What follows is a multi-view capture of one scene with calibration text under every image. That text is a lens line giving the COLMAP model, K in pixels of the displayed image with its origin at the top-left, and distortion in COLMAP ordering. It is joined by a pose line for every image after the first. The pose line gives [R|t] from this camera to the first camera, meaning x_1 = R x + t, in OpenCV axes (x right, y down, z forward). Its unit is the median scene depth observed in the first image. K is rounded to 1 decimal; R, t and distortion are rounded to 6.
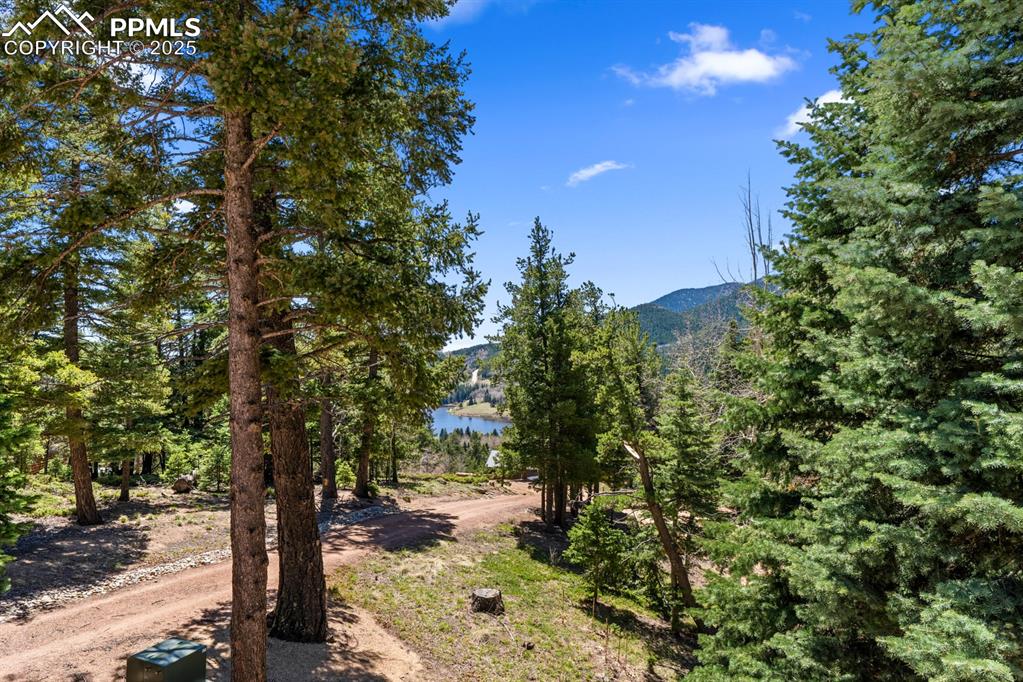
lens RADIAL K [[680.4, 0, 510.1], [0, 680.4, 339.4], [0, 0, 1]] dist [0.000532, -0.000300]
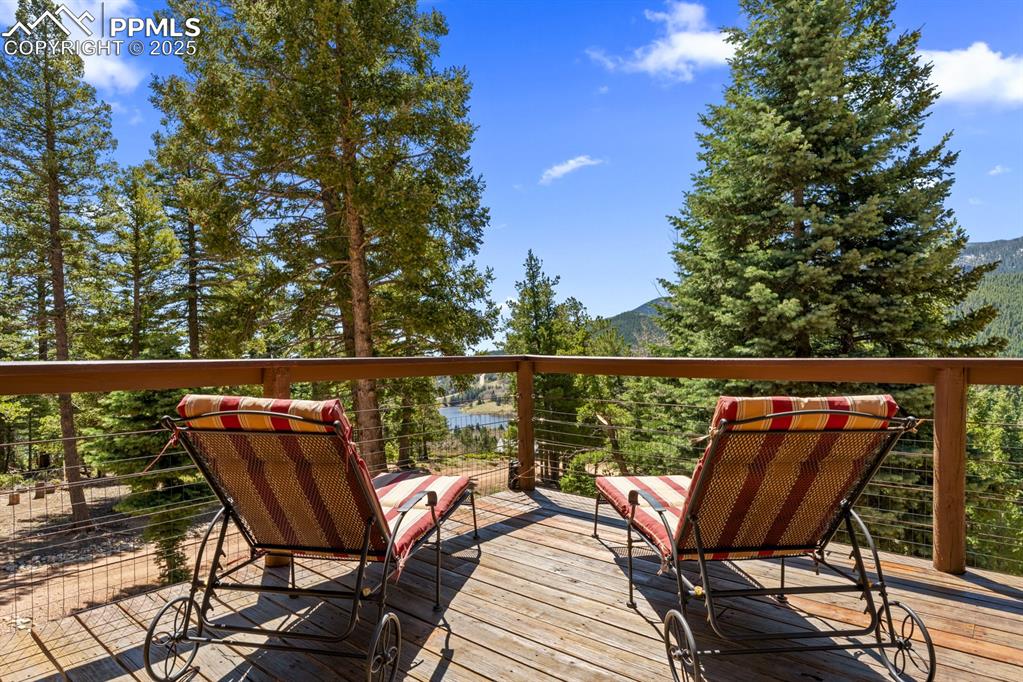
lens RADIAL K [[593.3, 0, 500.9], [0, 593.3, 356.8], [0, 0, 1]] dist [0.006866, 0.000693]
pose [[0.999247, -0.034187, -0.018363, -0.002413], [0.034490, 0.999270, 0.016453, 0.007752], [0.017787, -0.017074, 0.999696, -0.227329]]
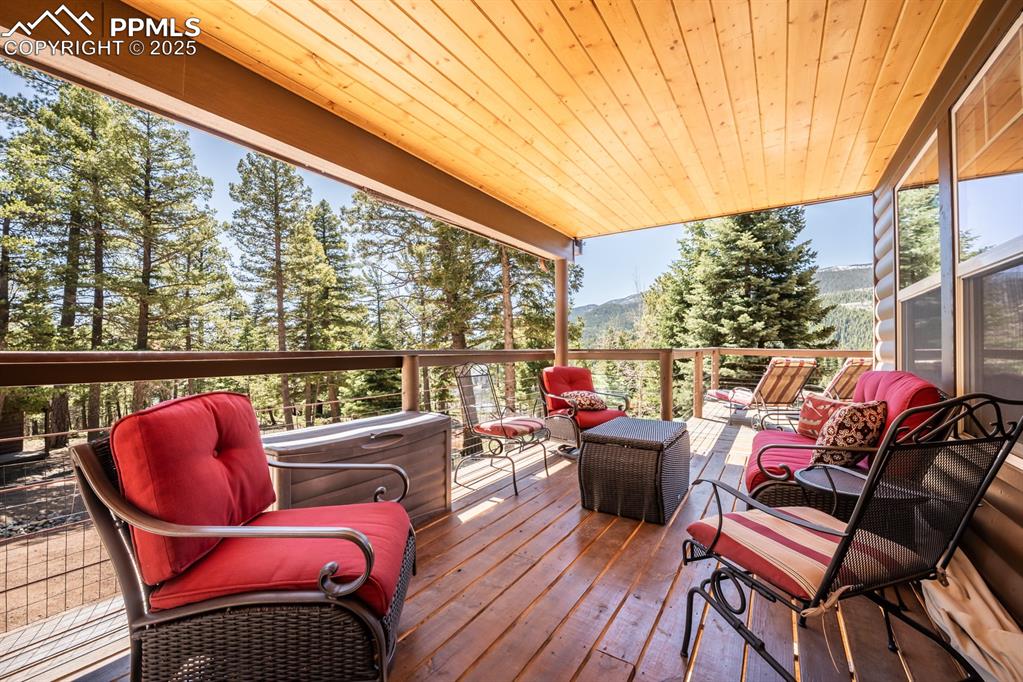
lens RADIAL K [[411.6, 0, 513.6], [0, 411.6, 344.4], [0, 0, 1]] dist [0.000418, -0.000732]
pose [[0.991630, -0.028281, 0.125979, -0.252436], [0.027145, 0.999574, 0.010727, -0.001968], [-0.126229, -0.007217, 0.991975, -0.373262]]
